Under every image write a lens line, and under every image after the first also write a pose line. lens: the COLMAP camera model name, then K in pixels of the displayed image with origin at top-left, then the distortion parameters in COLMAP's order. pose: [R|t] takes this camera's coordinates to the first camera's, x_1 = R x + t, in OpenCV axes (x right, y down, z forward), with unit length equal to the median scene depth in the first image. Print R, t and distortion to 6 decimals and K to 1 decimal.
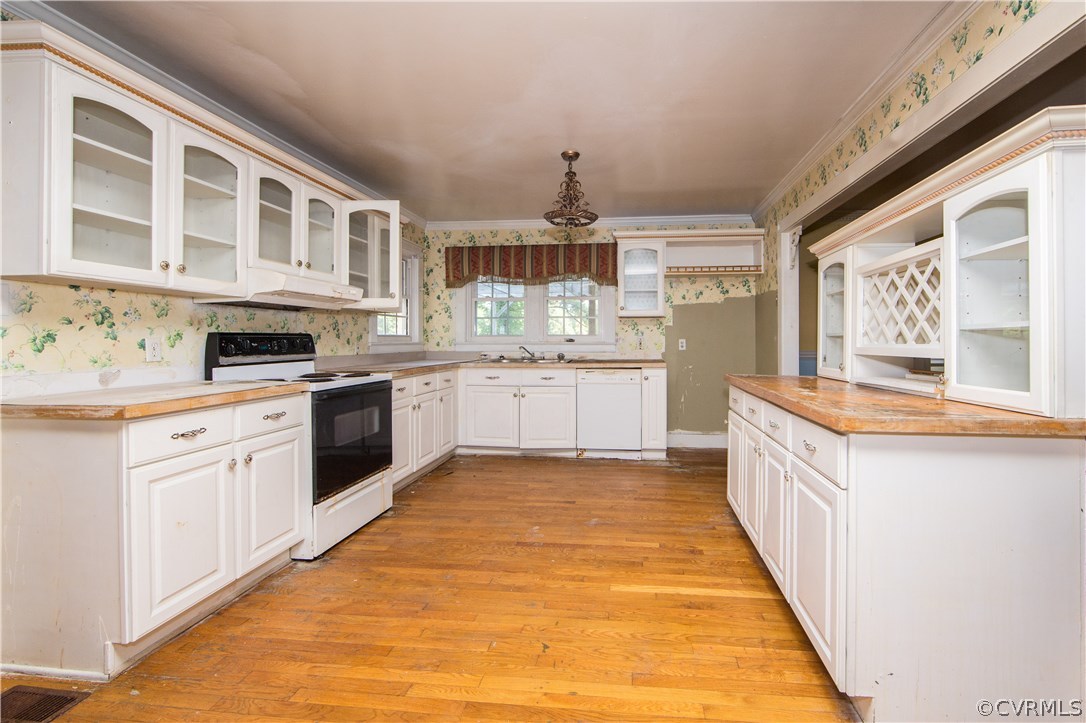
lens RADIAL K [[427.5, 0, 543.0], [0, 427.5, 361.5], [0, 0, 1]] dist [0.002239, 0.000504]
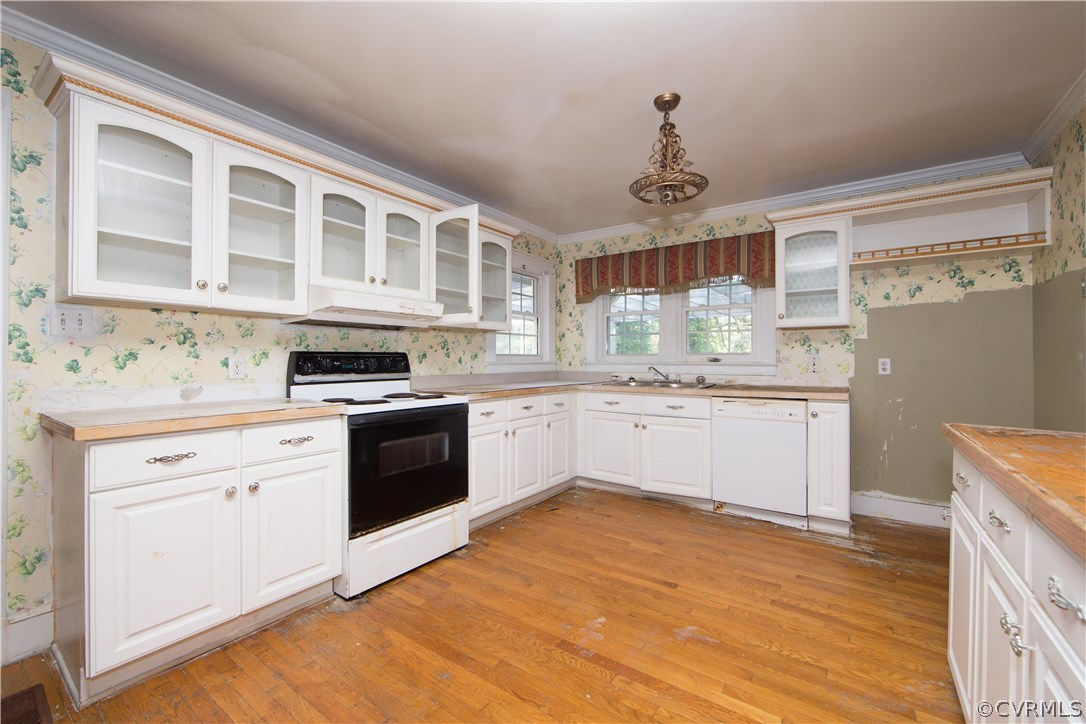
lens RADIAL K [[416.9, 0, 541.9], [0, 416.9, 370.6], [0, 0, 1]] dist [-0.009640, 0.003051]
pose [[0.911981, 0.012224, -0.410051, 0.149785], [-0.022273, 0.999557, -0.019739, -0.012101], [0.409628, 0.027134, 0.911849, 0.267356]]
